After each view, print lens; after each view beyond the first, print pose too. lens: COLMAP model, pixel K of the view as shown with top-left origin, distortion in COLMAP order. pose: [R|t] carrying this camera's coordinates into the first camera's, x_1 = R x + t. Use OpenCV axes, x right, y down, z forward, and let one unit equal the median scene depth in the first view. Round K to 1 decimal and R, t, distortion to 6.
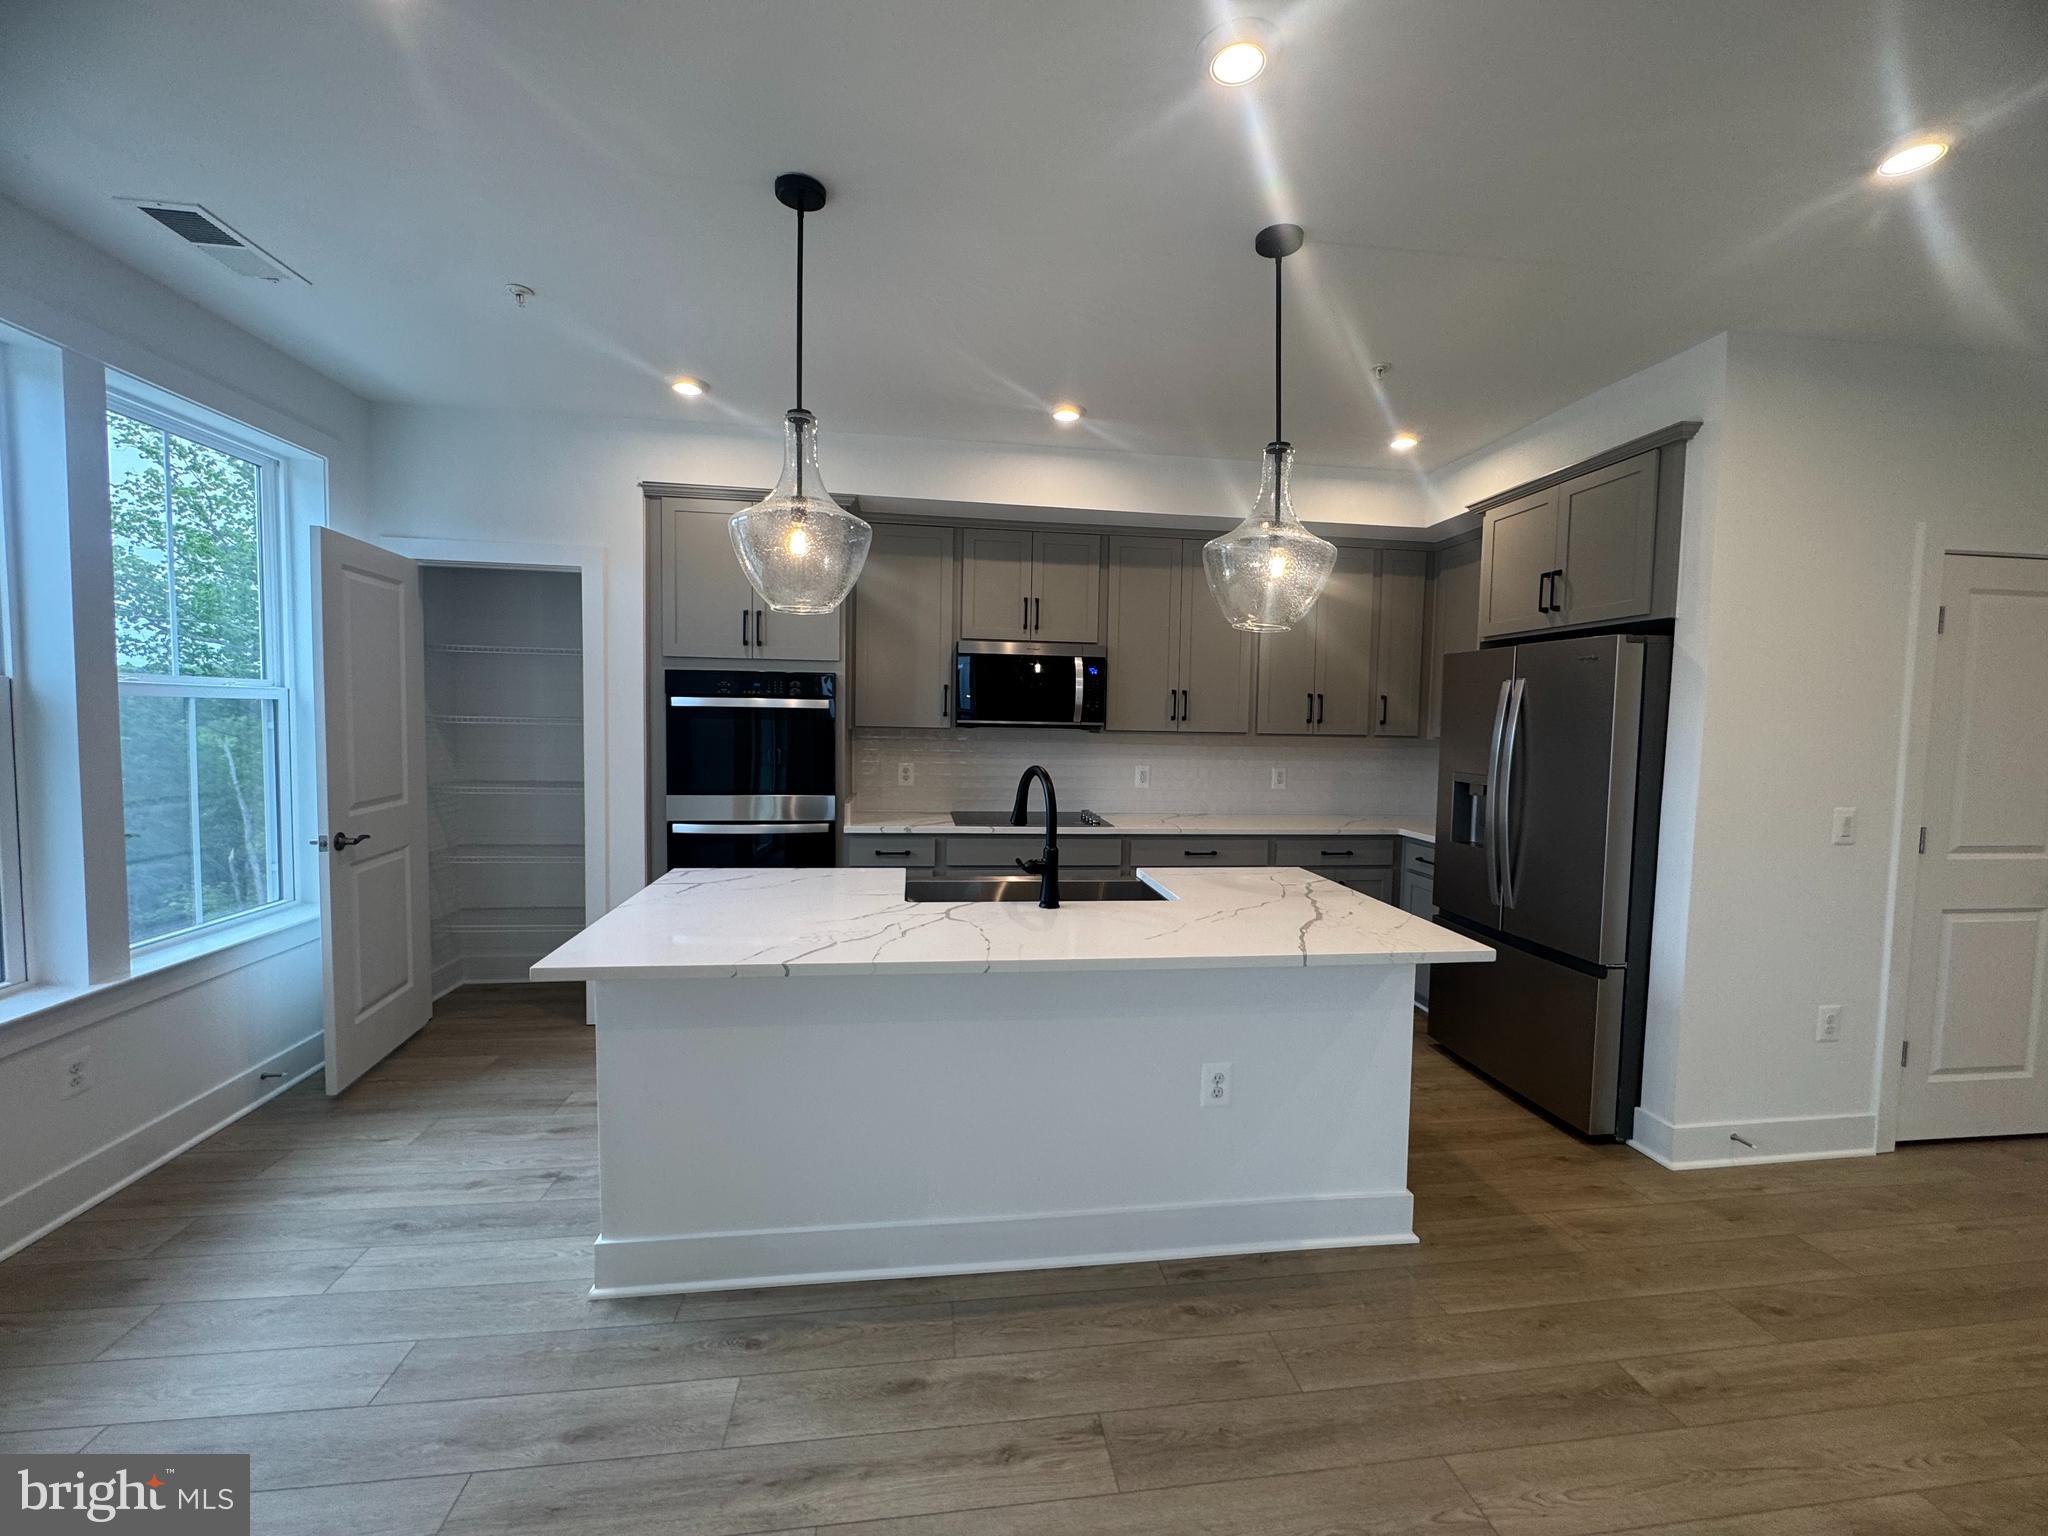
lens RADIAL K [[817.1, 0, 1027.2], [0, 817.1, 768.6], [0, 0, 1]] dist [-0.003907, 0.000048]
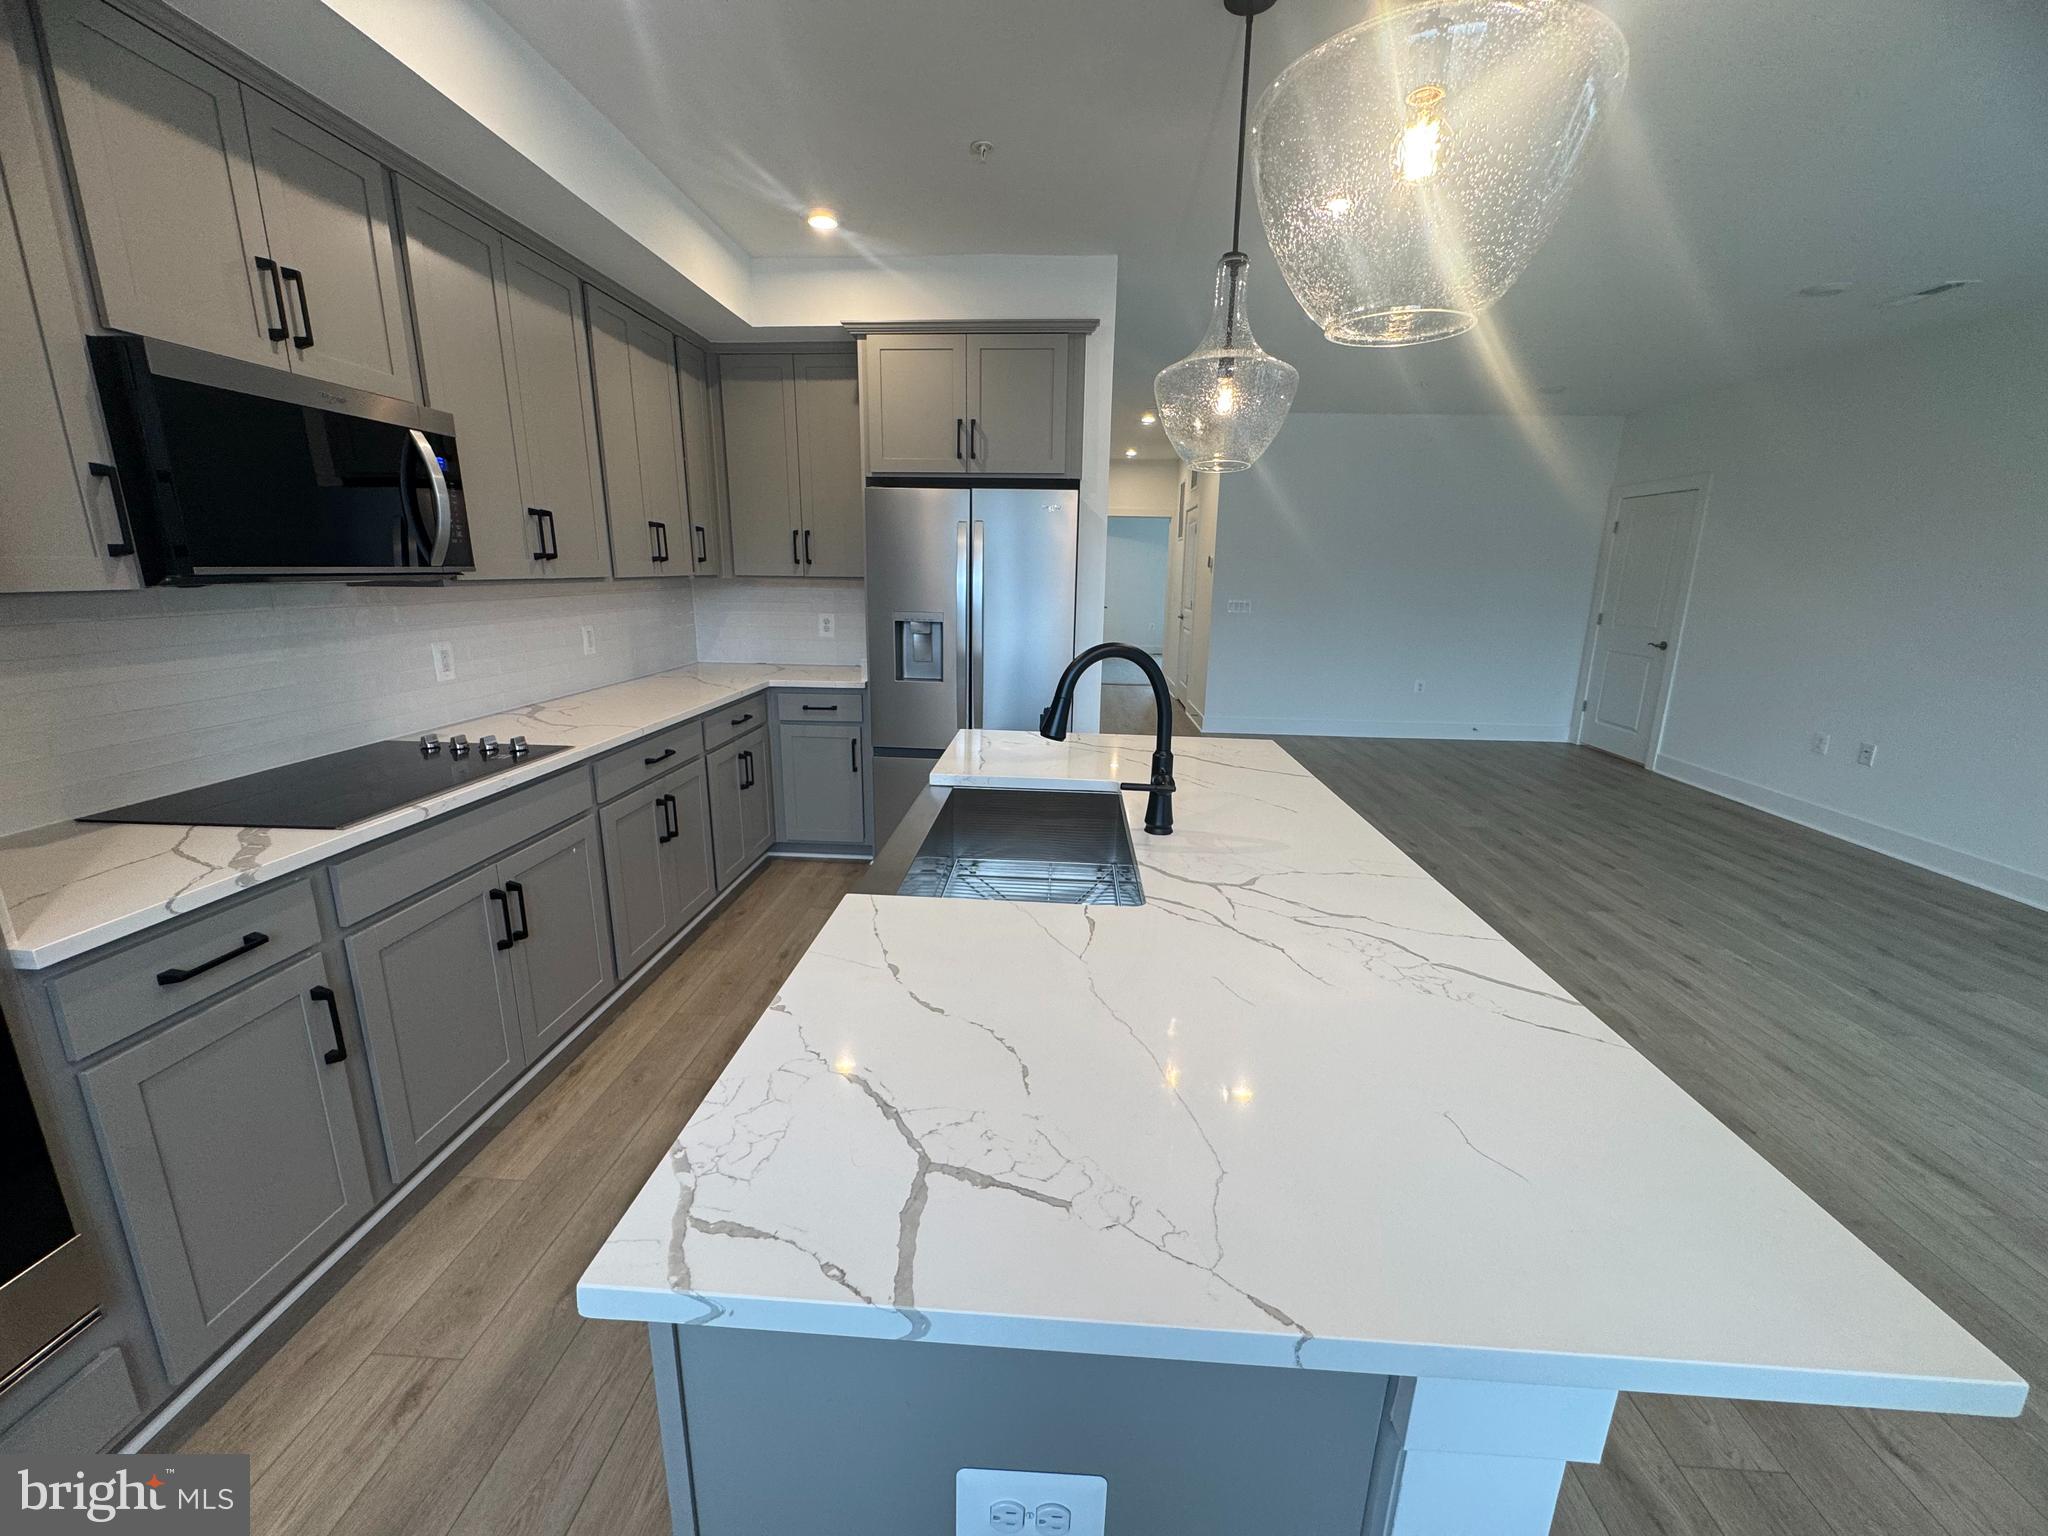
lens RADIAL K [[817.1, 0, 1027.1], [0, 817.1, 763.4], [0, 0, 1]] dist [-0.003907, 0.000048]
pose [[0.190585, -0.247785, 0.949884, -0.433057], [0.053922, 0.968802, 0.241901, -0.047137], [-0.980189, 0.005117, 0.198000, 0.615417]]
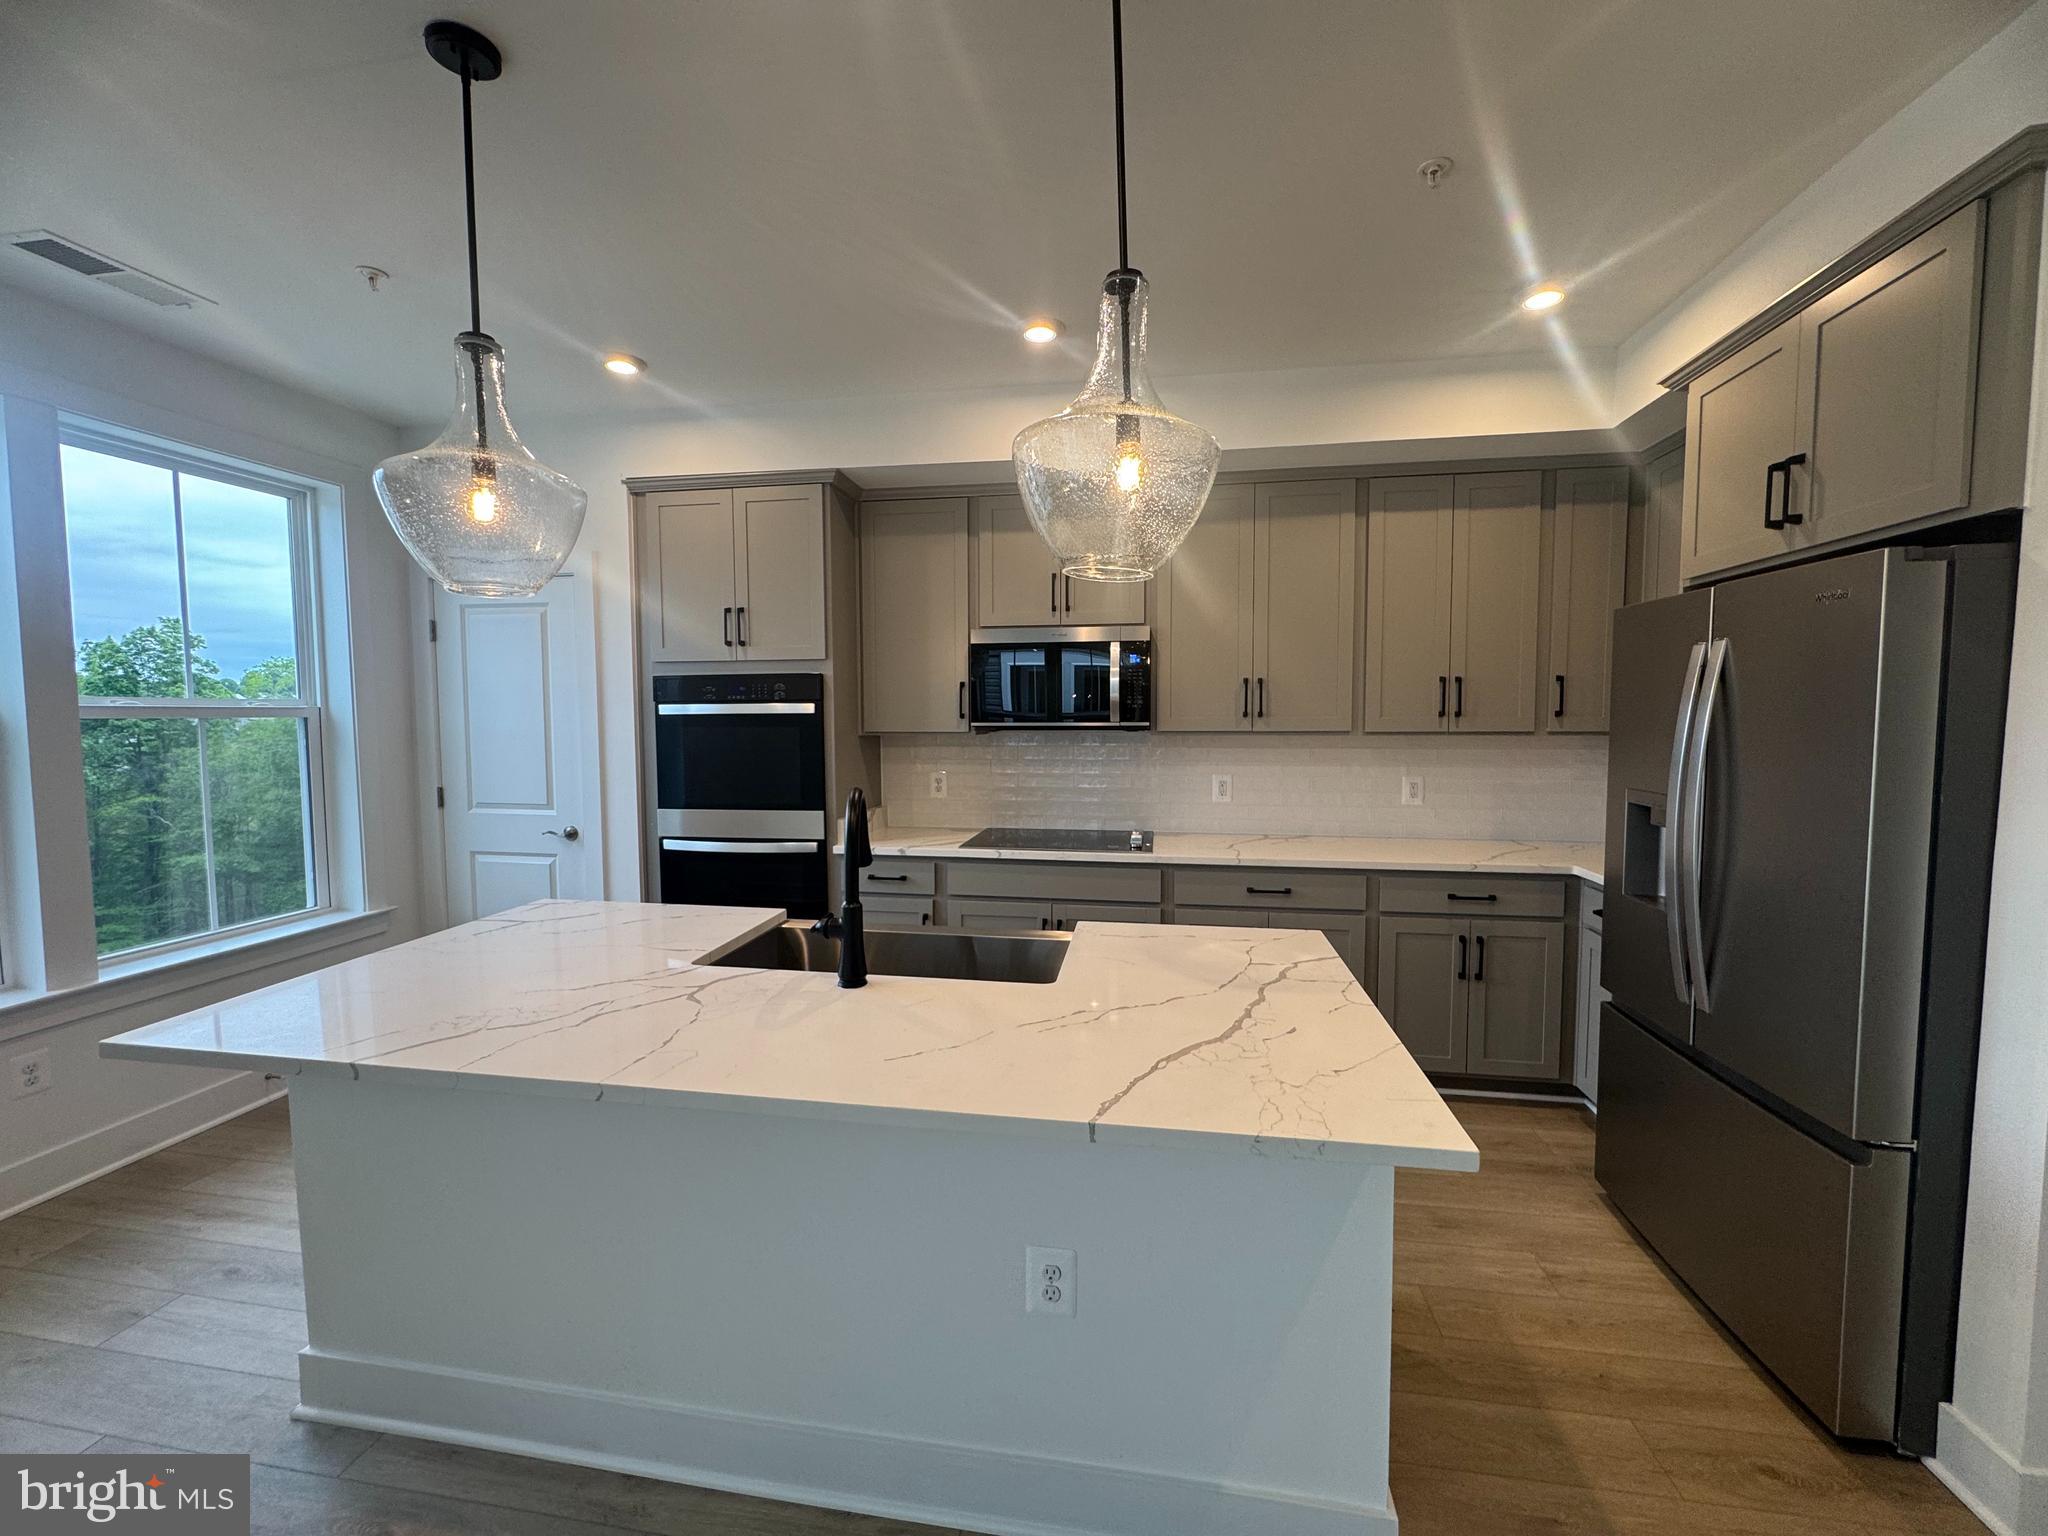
lens RADIAL K [[817.1, 0, 1025.9], [0, 817.1, 767.2], [0, 0, 1]] dist [-0.003907, 0.000048]
pose [[0.955817, -0.004276, -0.293931, 0.244555], [0.003960, 0.999991, -0.001670, -0.012852], [0.293936, 0.000432, 0.955825, 0.224998]]
